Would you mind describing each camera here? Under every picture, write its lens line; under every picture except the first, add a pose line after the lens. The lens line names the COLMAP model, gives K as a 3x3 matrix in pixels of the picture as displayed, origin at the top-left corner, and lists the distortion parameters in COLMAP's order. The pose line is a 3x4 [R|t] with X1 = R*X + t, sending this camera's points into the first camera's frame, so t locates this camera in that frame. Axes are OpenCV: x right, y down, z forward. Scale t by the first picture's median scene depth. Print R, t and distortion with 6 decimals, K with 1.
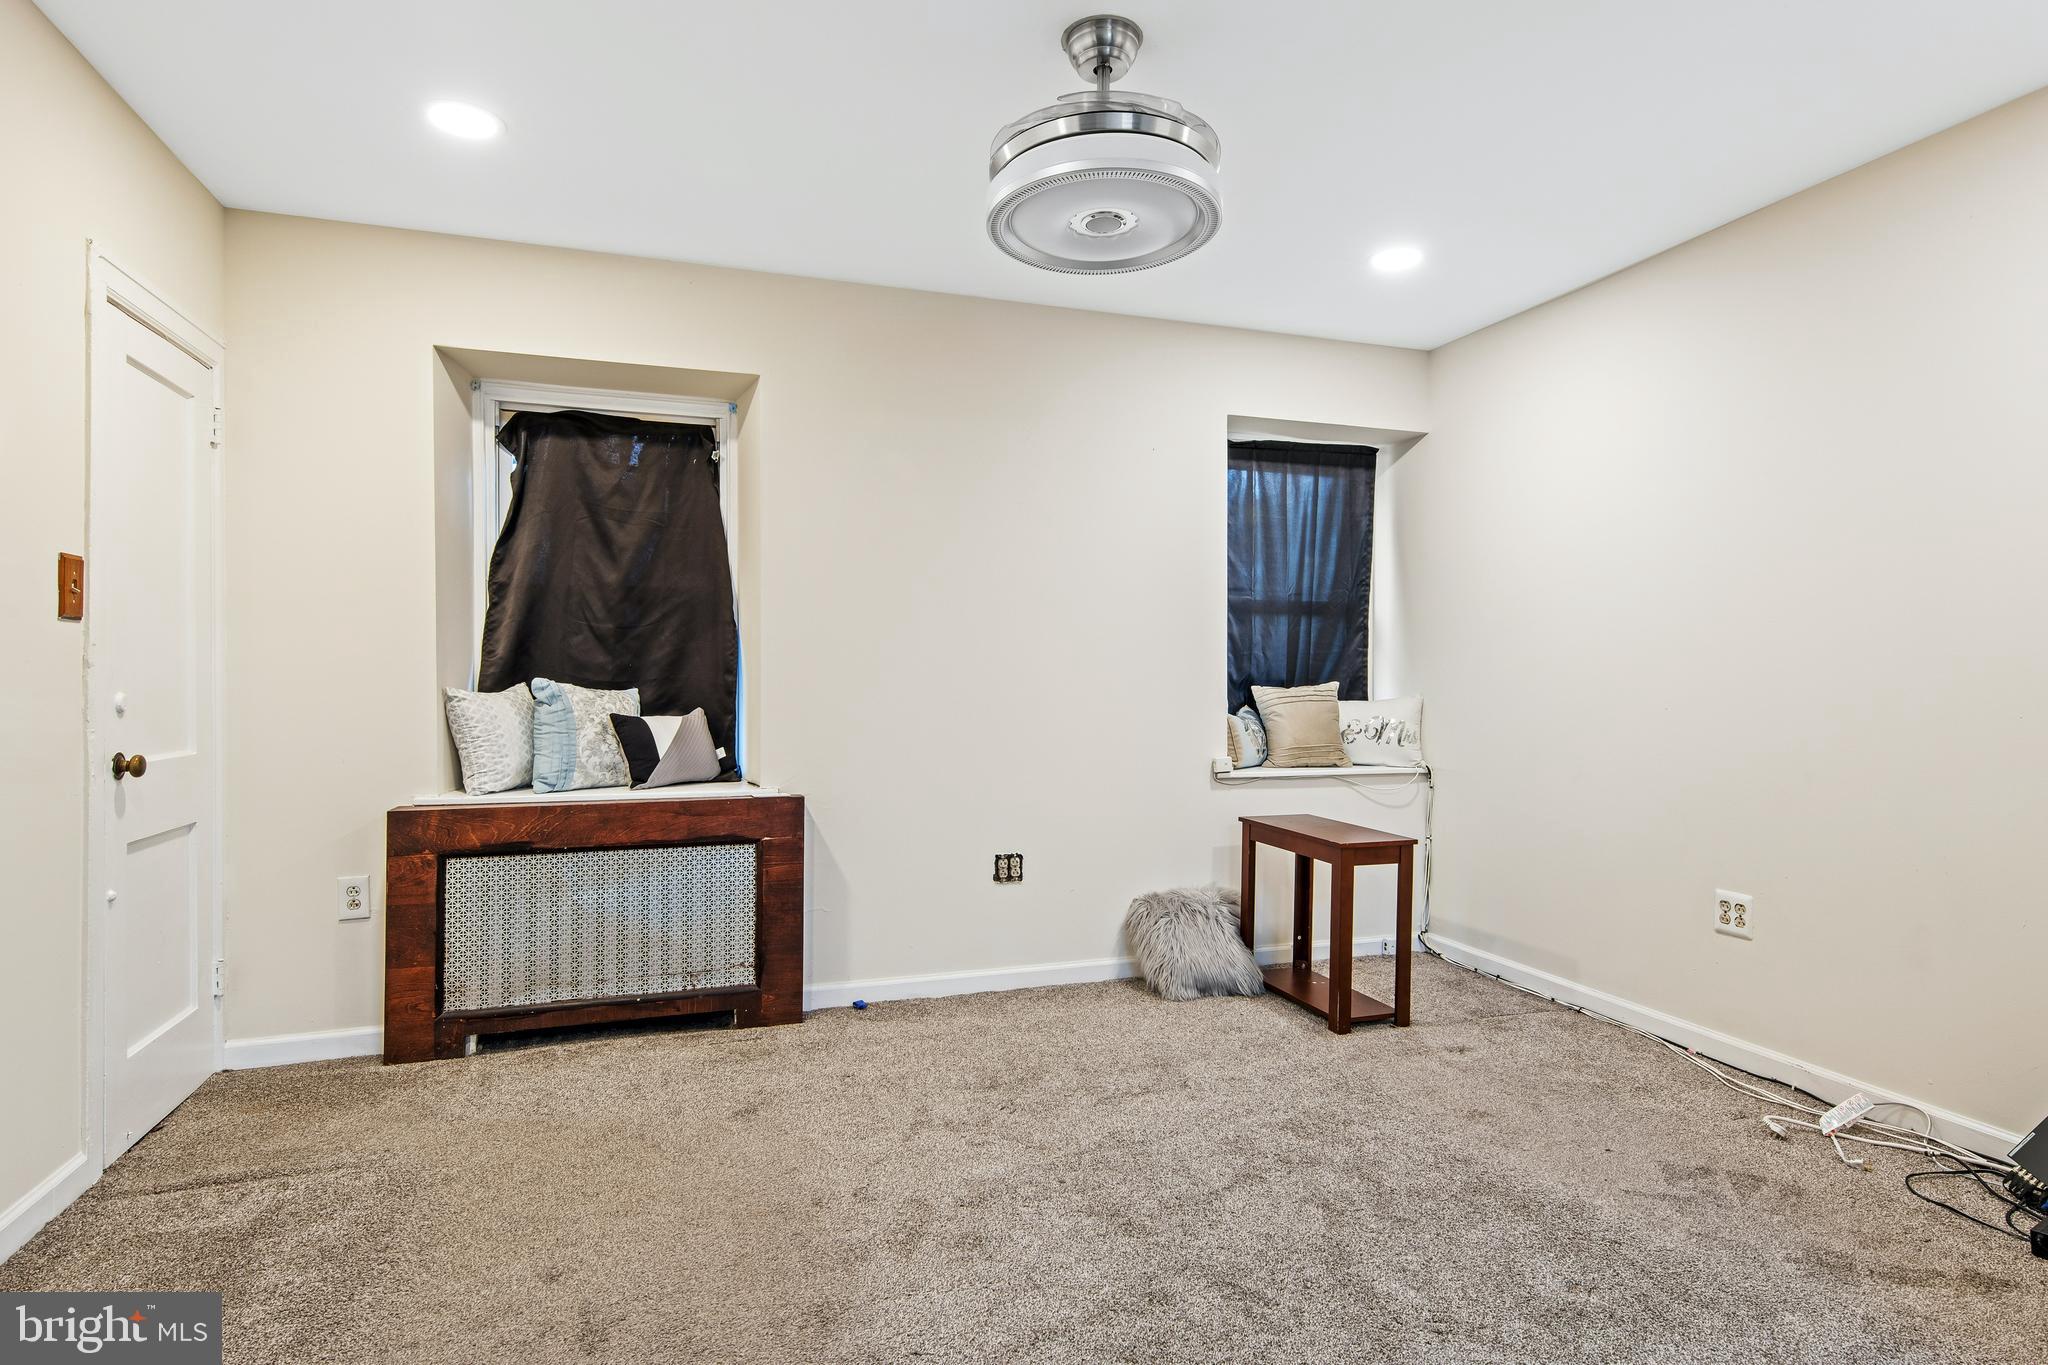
lens RADIAL K [[1074.3, 0, 1024.0], [0, 1074.3, 682.5], [0, 0, 1]] dist [0.014911, -0.000070]
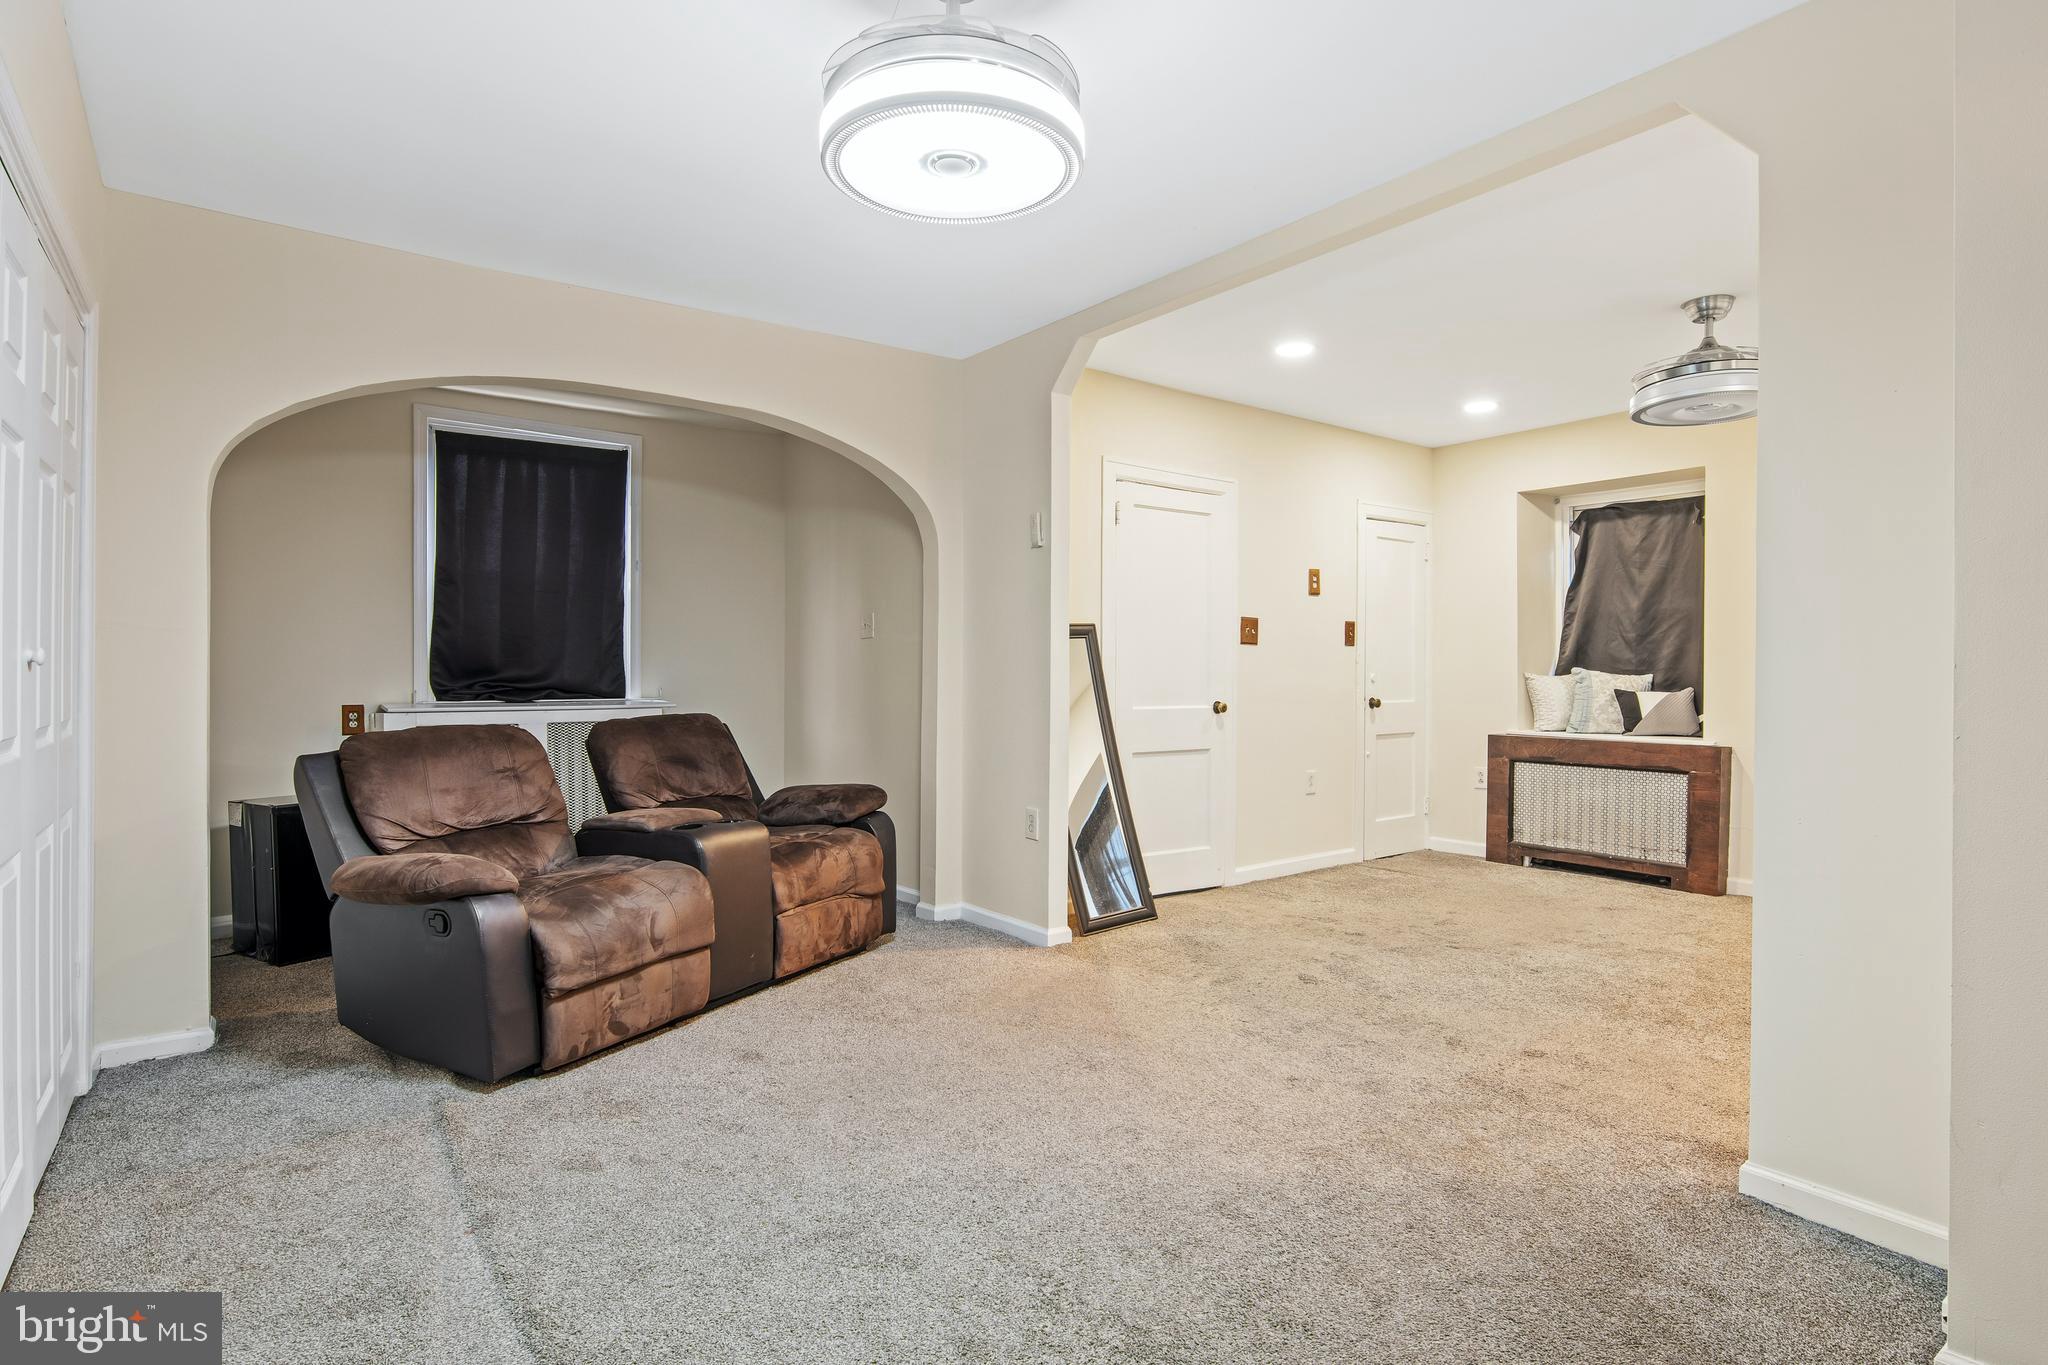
lens RADIAL K [[1064.8, 0, 1025.2], [0, 1064.8, 661.8], [0, 0, 1]] dist [0.003212, -0.000459]
pose [[0.324167, -0.004560, -0.945989, 0.901025], [-0.003305, 0.999977, -0.005953, -0.000320], [0.945994, 0.005056, 0.324144, -0.403421]]
